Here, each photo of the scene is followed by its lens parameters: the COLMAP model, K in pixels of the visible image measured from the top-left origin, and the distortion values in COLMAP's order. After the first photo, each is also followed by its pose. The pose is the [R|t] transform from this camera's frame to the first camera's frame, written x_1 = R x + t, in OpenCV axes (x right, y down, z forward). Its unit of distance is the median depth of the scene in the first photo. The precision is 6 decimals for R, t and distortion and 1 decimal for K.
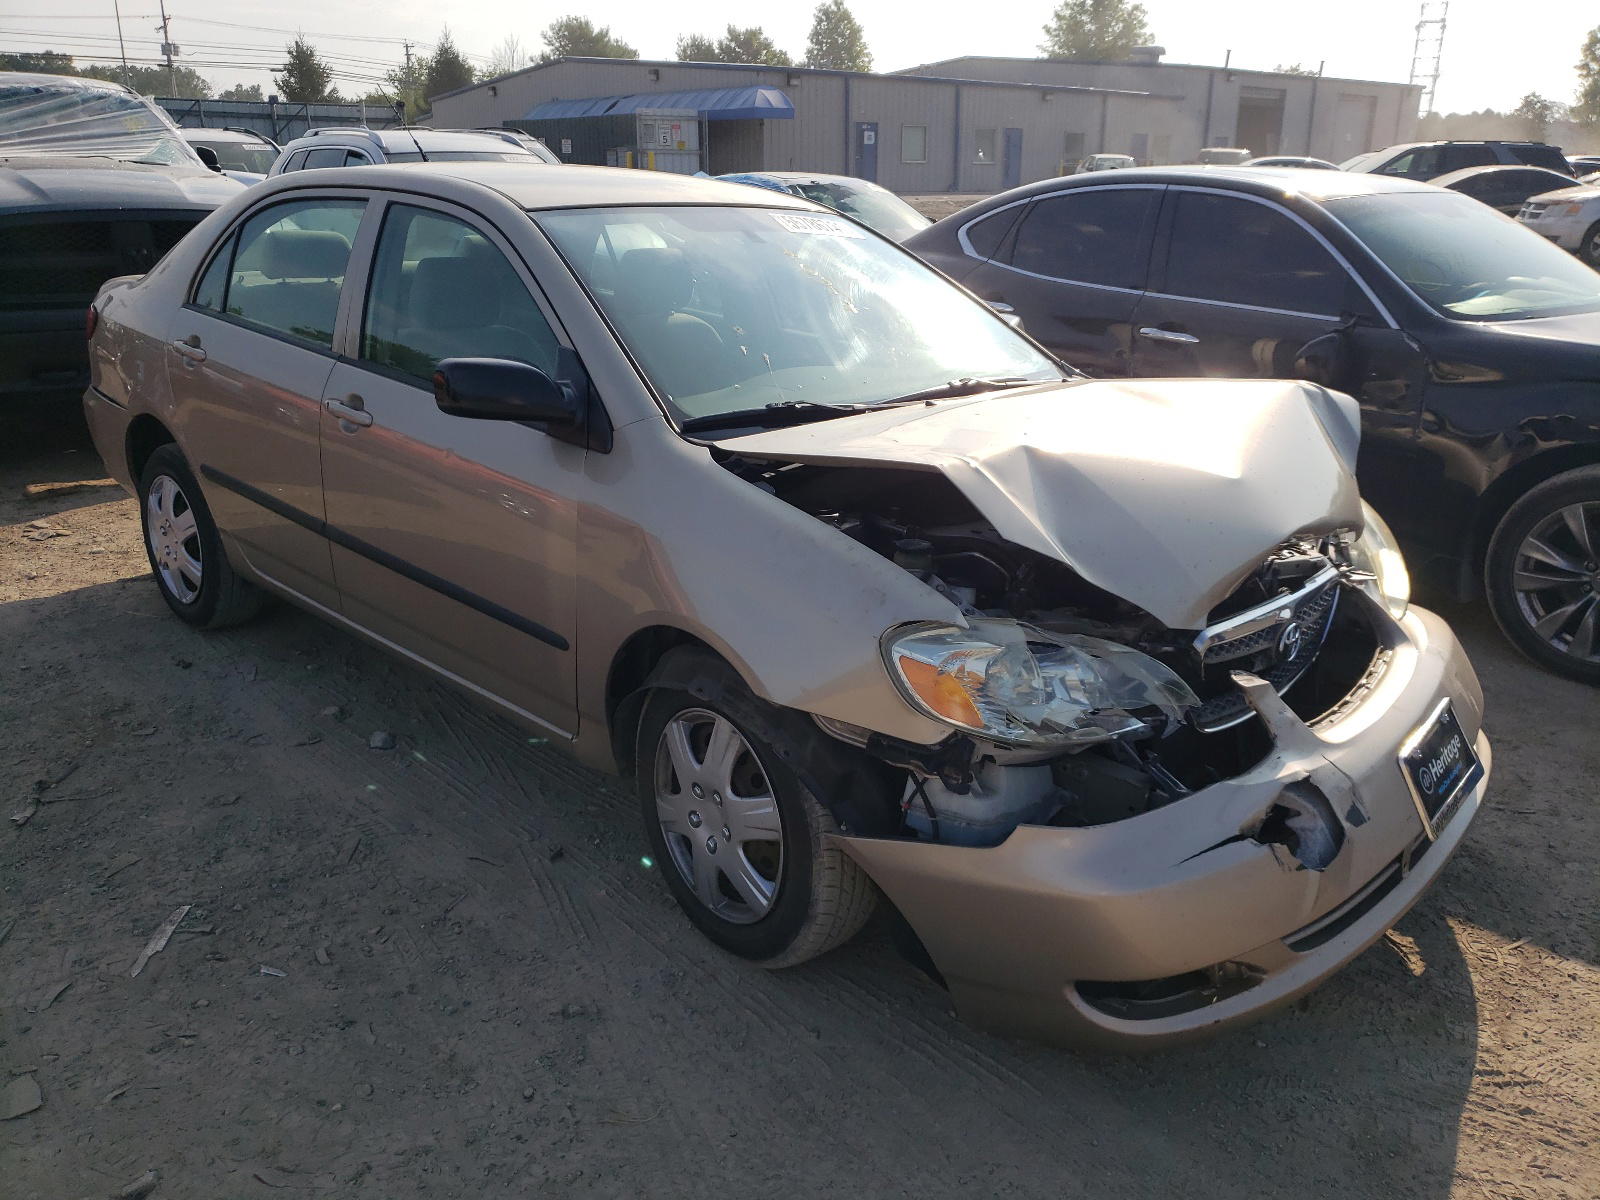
lens RADIAL K [[1229.1, 0, 800.0], [0, 1229.1, 600.0], [0, 0, 1]] dist [0.021427, 0.003903]
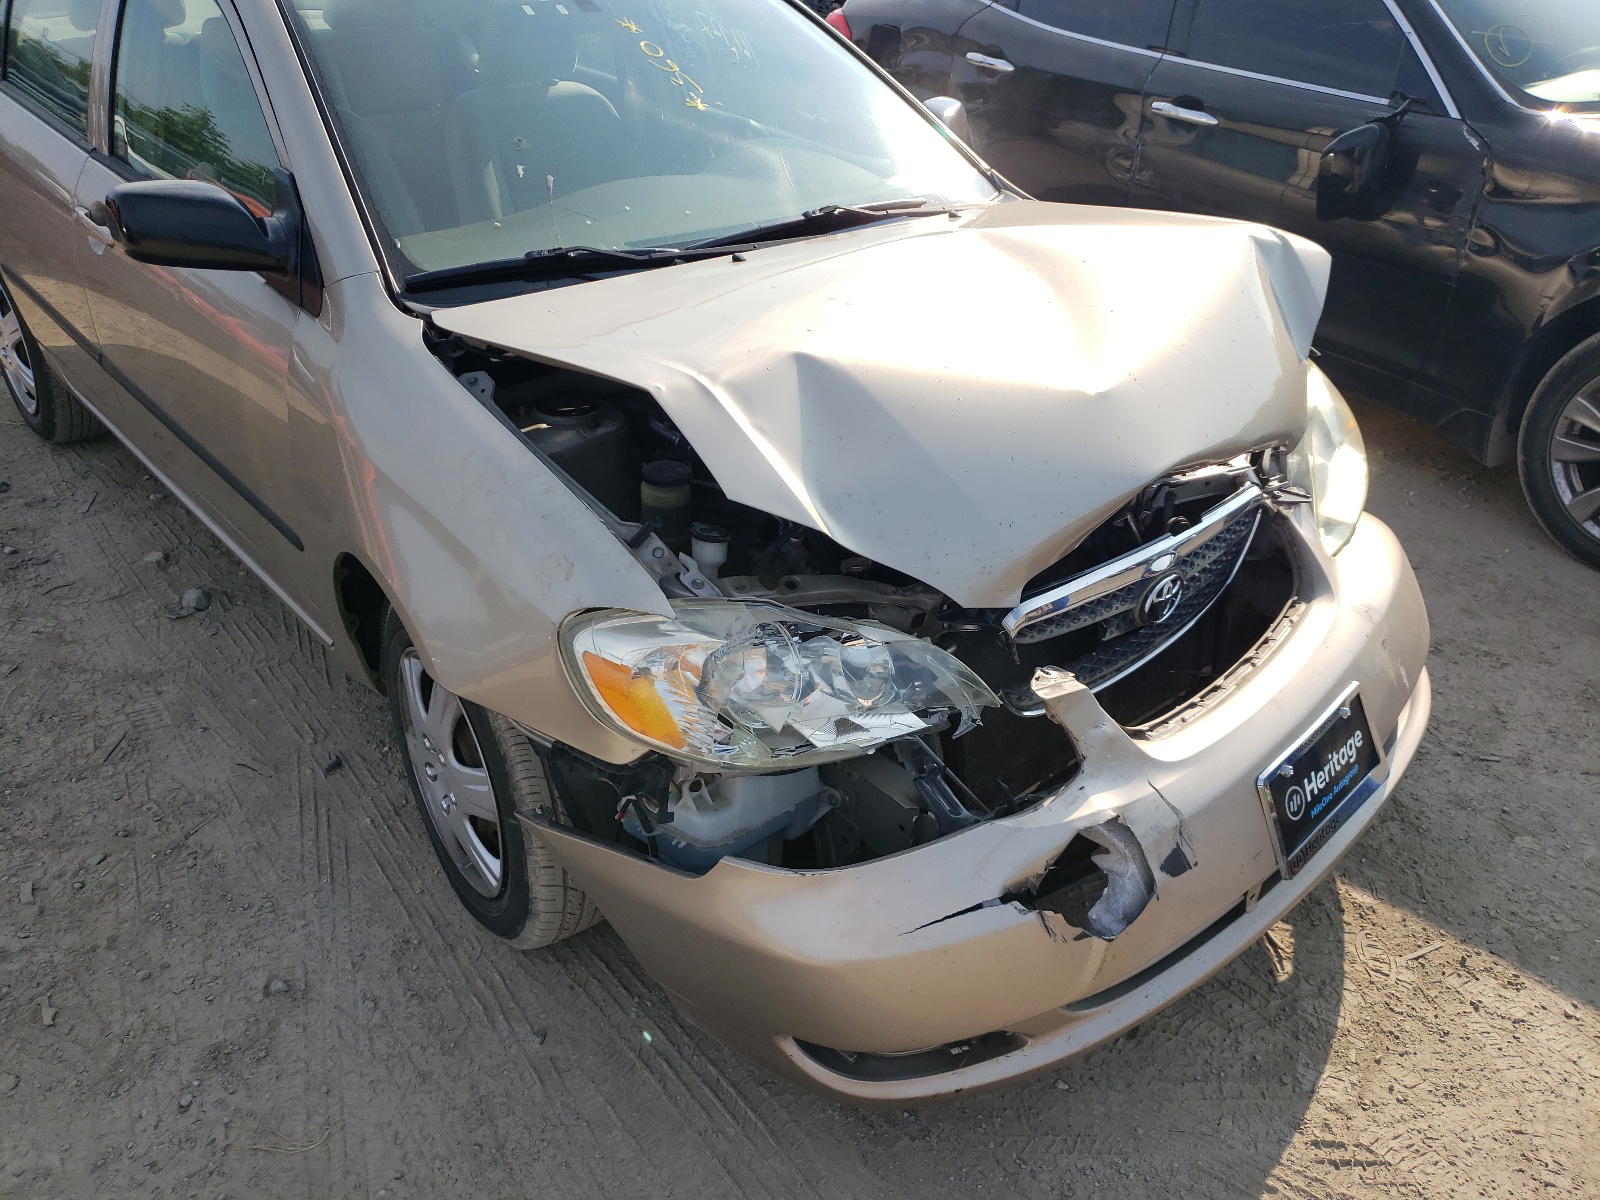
lens RADIAL K [[1229.1, 0, 800.0], [0, 1229.1, 600.0], [0, 0, 1]] dist [0.021427, 0.003903]
pose [[0.997098, 0.044750, -0.061580, 0.215958], [-0.031012, 0.977580, 0.208267, -0.121021], [0.069519, -0.205753, 0.976132, 0.221937]]
